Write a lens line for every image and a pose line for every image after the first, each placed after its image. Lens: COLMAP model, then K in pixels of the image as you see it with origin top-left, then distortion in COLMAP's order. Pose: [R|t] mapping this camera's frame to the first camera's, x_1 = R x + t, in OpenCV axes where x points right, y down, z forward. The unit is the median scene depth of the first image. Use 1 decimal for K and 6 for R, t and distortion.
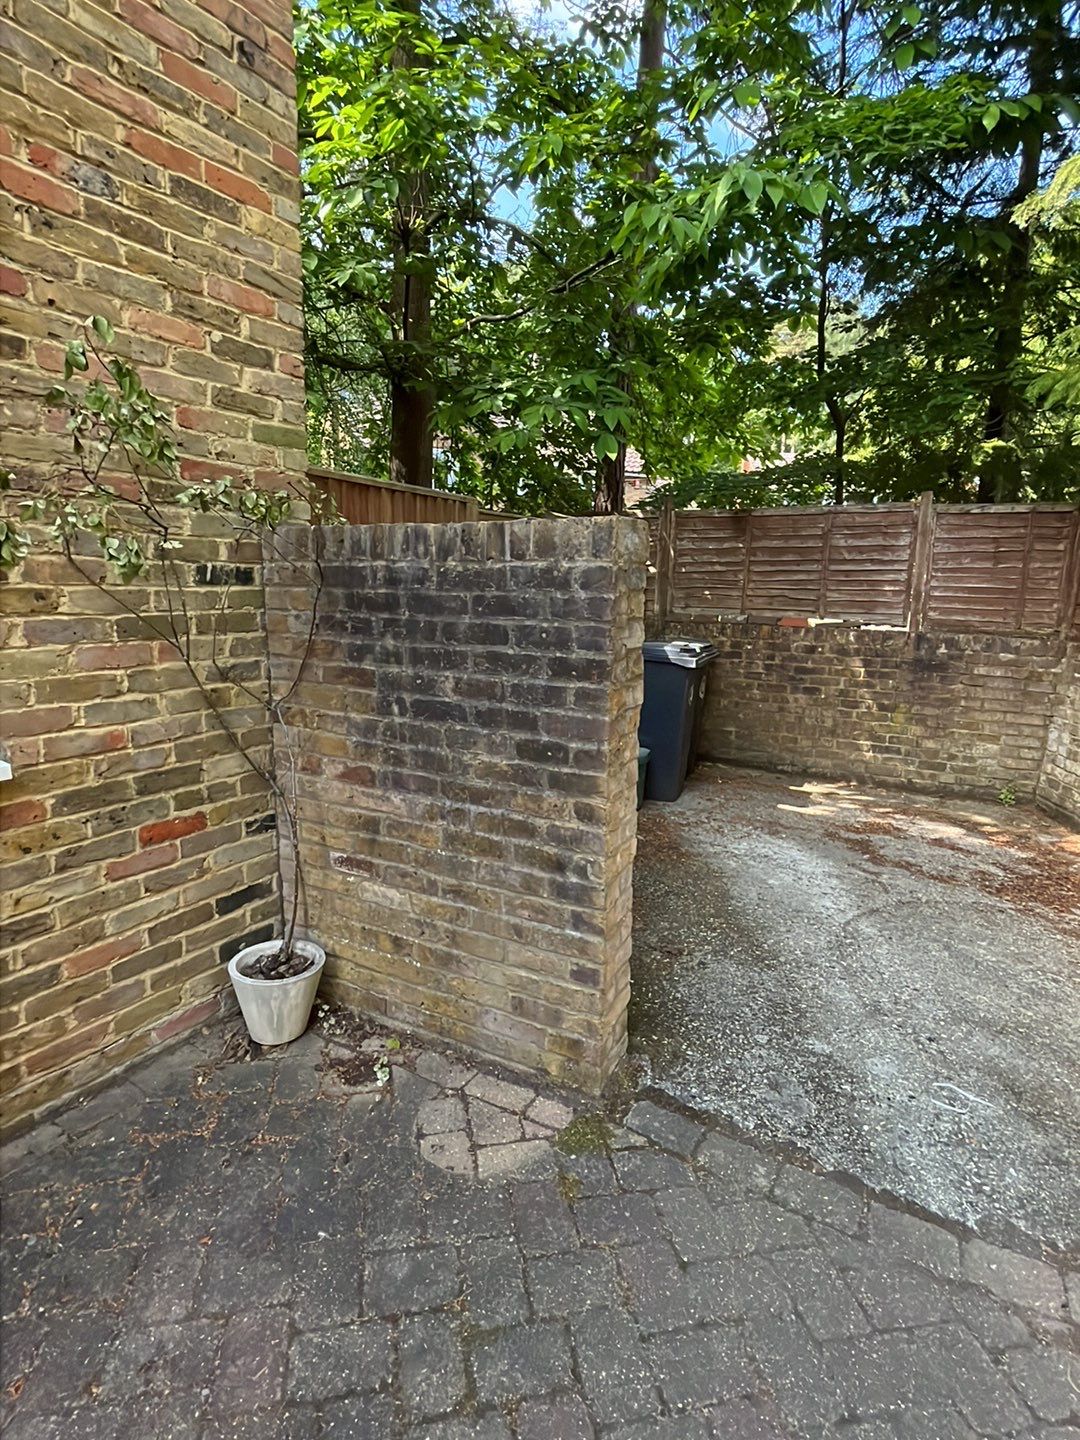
lens RADIAL K [[757.8, 0, 539.5], [0, 757.8, 719.4], [0, 0, 1]] dist [-0.003088, -0.000049]
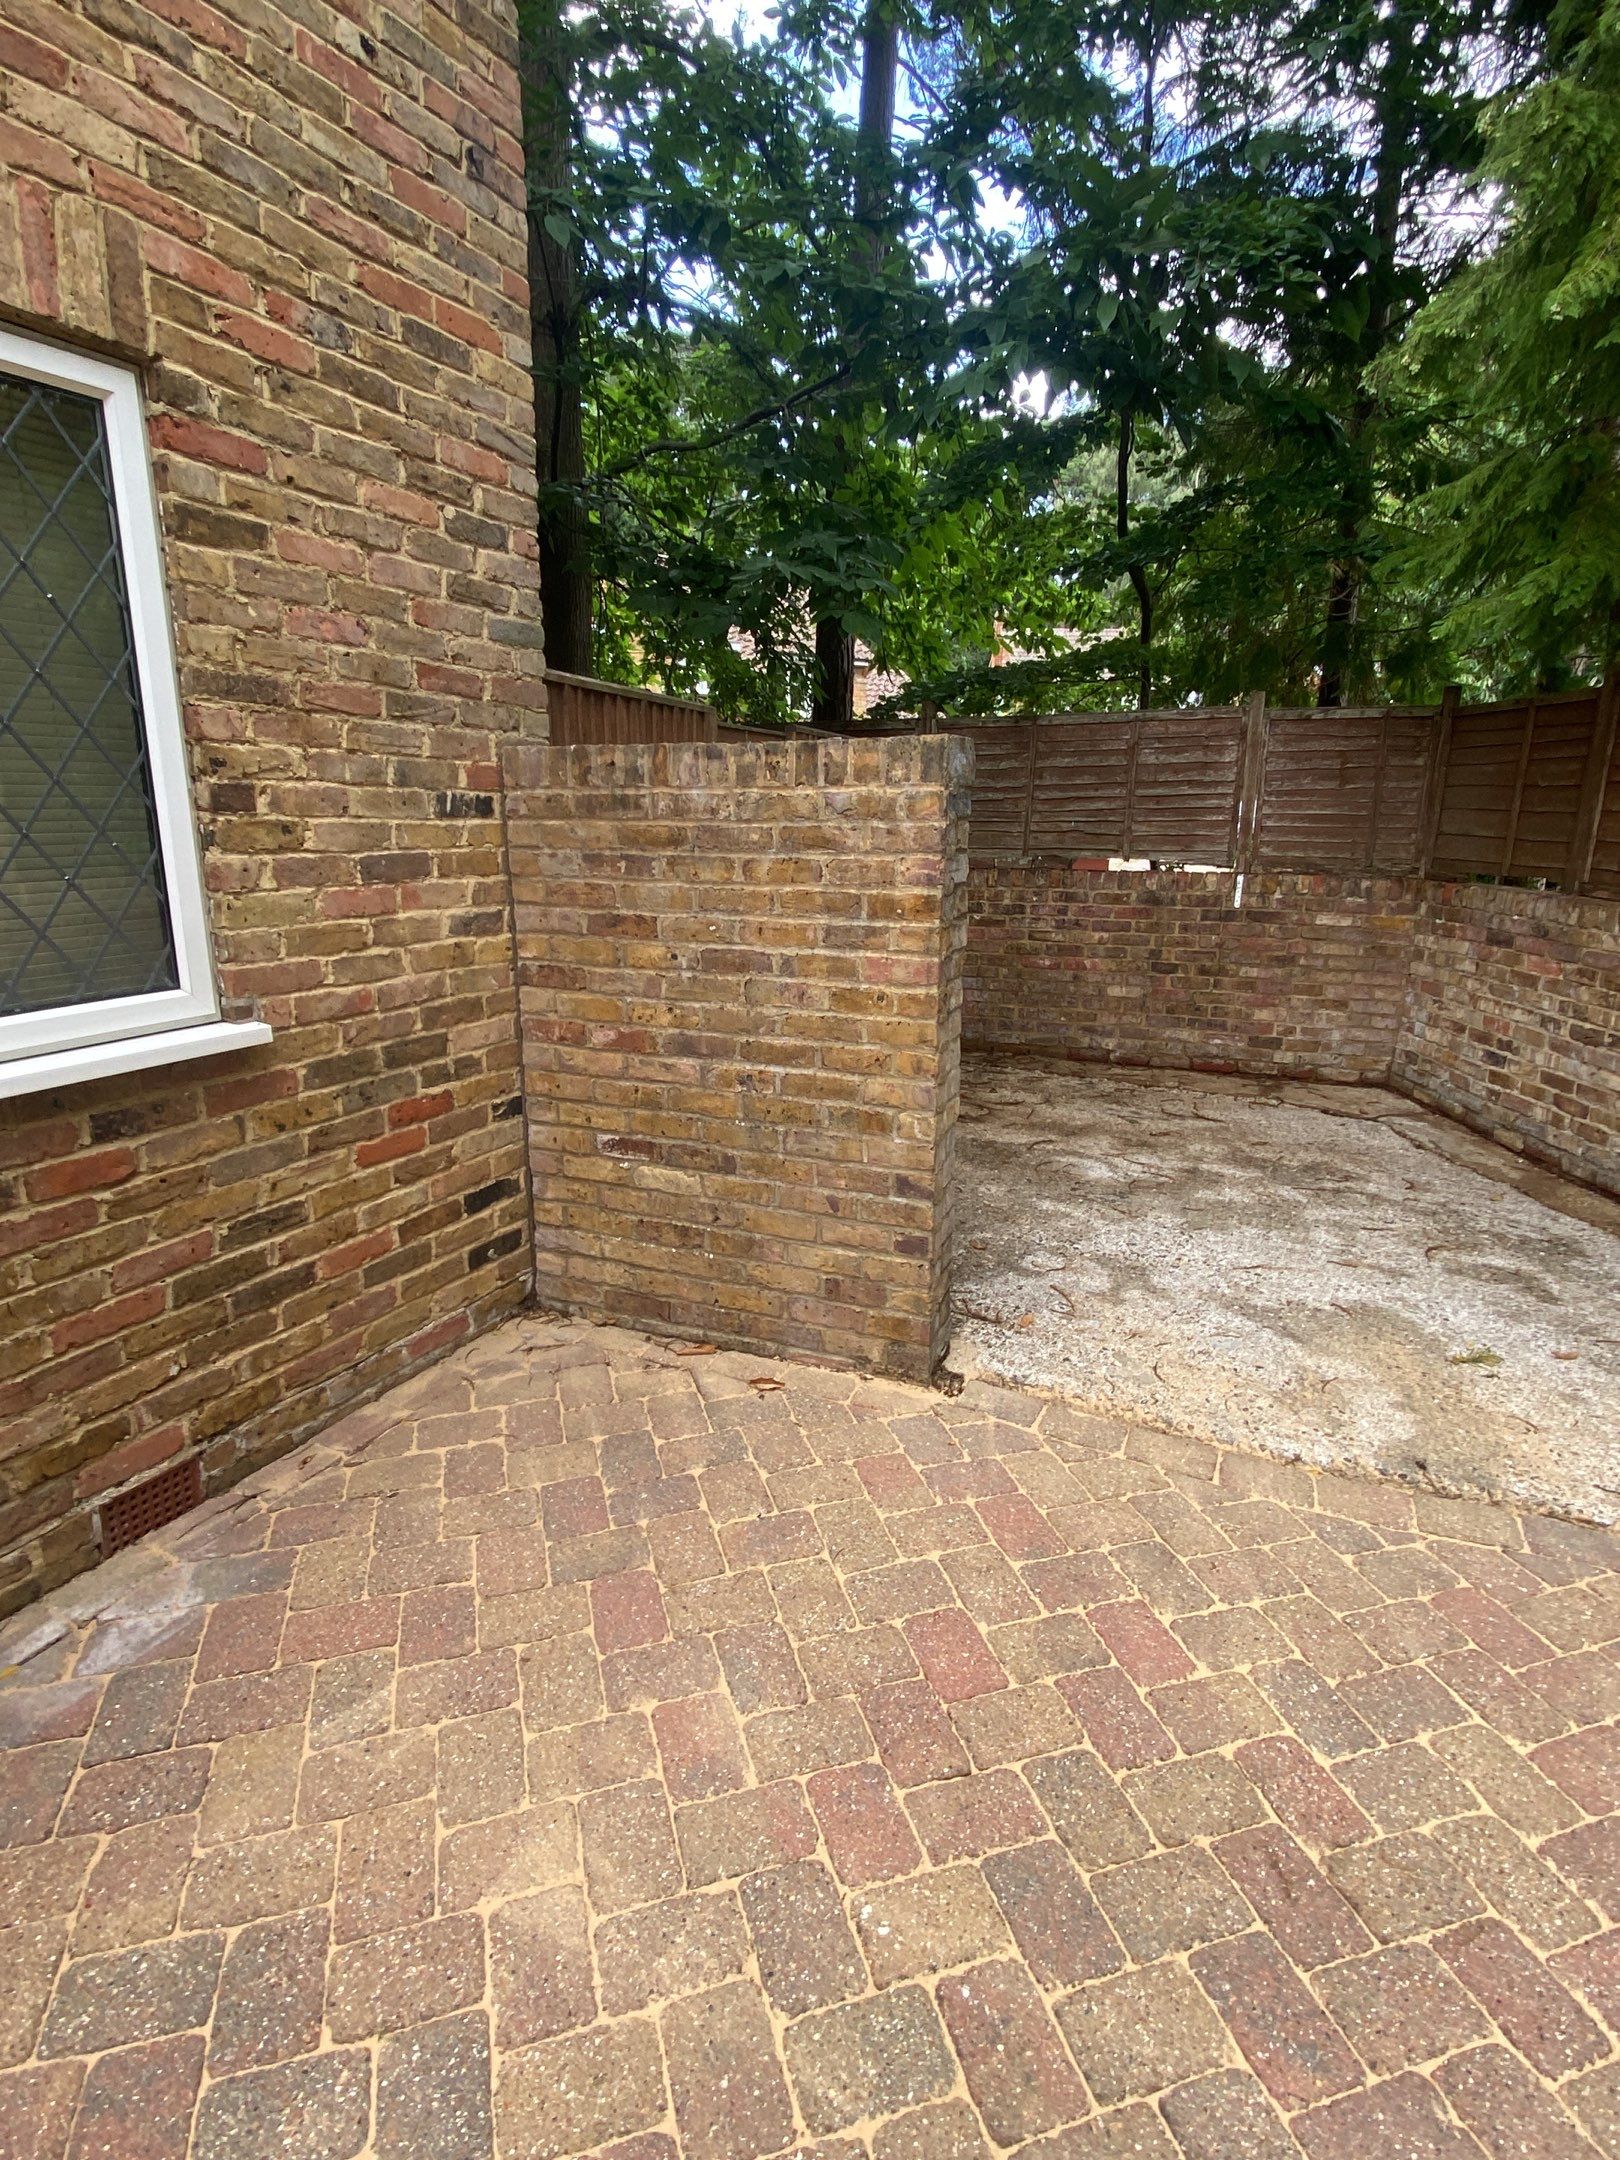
lens RADIAL K [[1097.2, 0, 813.4], [0, 1097.2, 1089.1], [0, 0, 1]] dist [0.027079, -0.028195]
pose [[0.994848, -0.037282, 0.094271, -0.173436], [0.031725, 0.997707, 0.059779, 0.066983], [-0.096284, -0.056480, 0.993750, -0.285958]]
